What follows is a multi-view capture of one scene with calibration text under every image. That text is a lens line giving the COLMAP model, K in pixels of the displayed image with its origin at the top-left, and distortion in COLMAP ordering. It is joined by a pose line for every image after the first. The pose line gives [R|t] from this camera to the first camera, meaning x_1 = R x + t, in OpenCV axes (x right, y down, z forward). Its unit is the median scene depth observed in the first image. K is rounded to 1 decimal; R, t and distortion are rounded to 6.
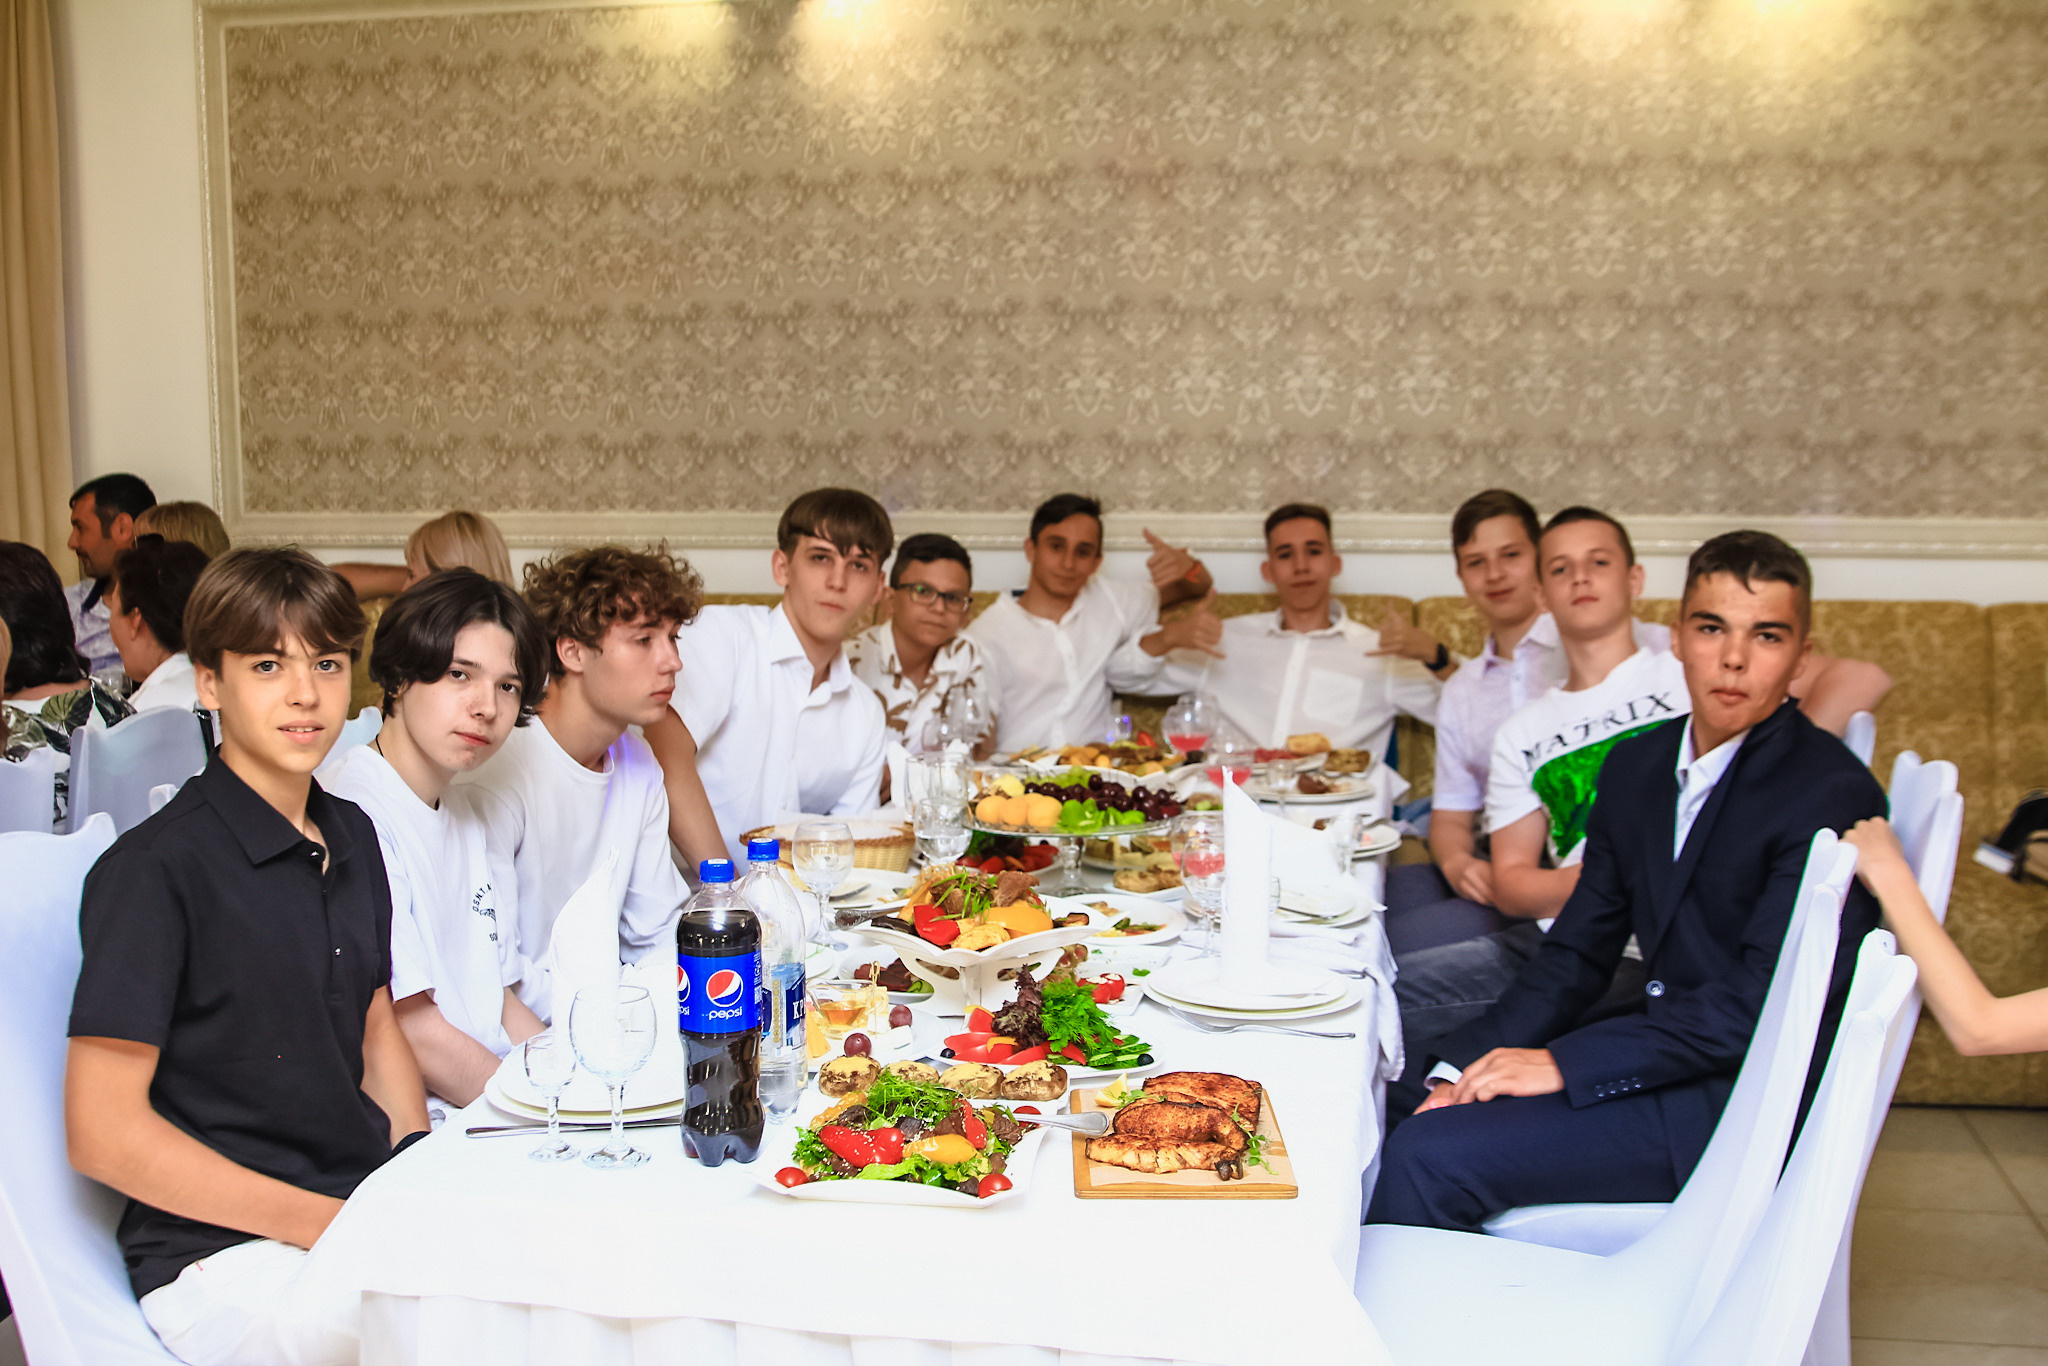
lens RADIAL K [[4126.6, 0, 1024.0], [0, 4126.6, 683.0], [0, 0, 1]] dist [-0.193316, -0.077045]
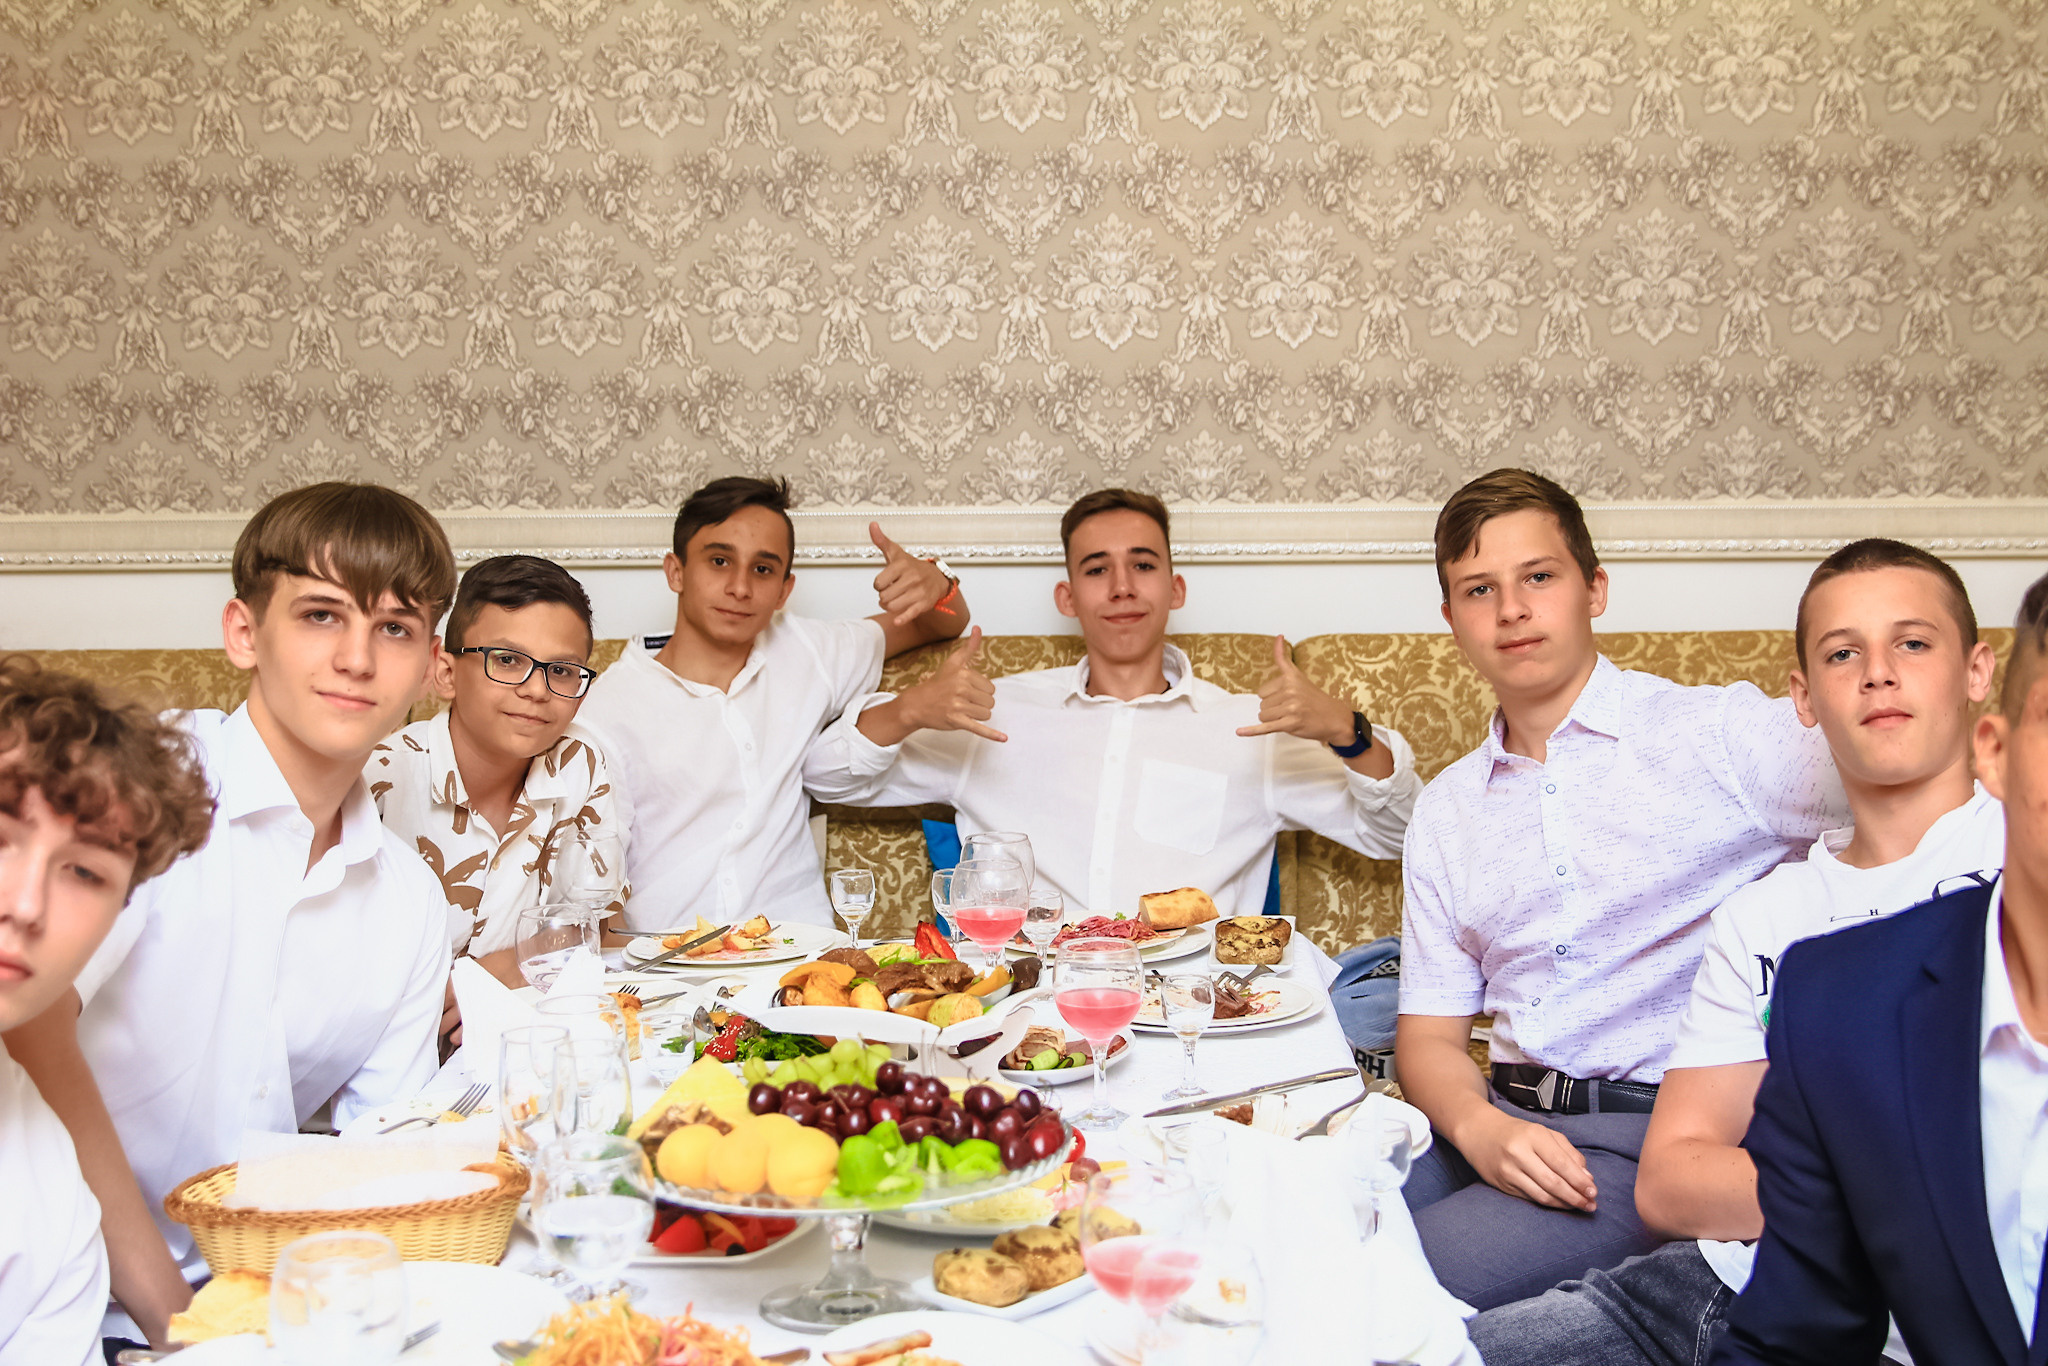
lens RADIAL K [[2948.0, 0, 1024.1], [0, 2948.0, 644.0], [0, 0, 1]] dist [-0.023966, 0.028644]
pose [[0.983481, -0.021317, 0.179750, -0.025645], [0.018195, 0.999654, 0.018997, -0.028970], [-0.180093, -0.015413, 0.983529, 0.569866]]
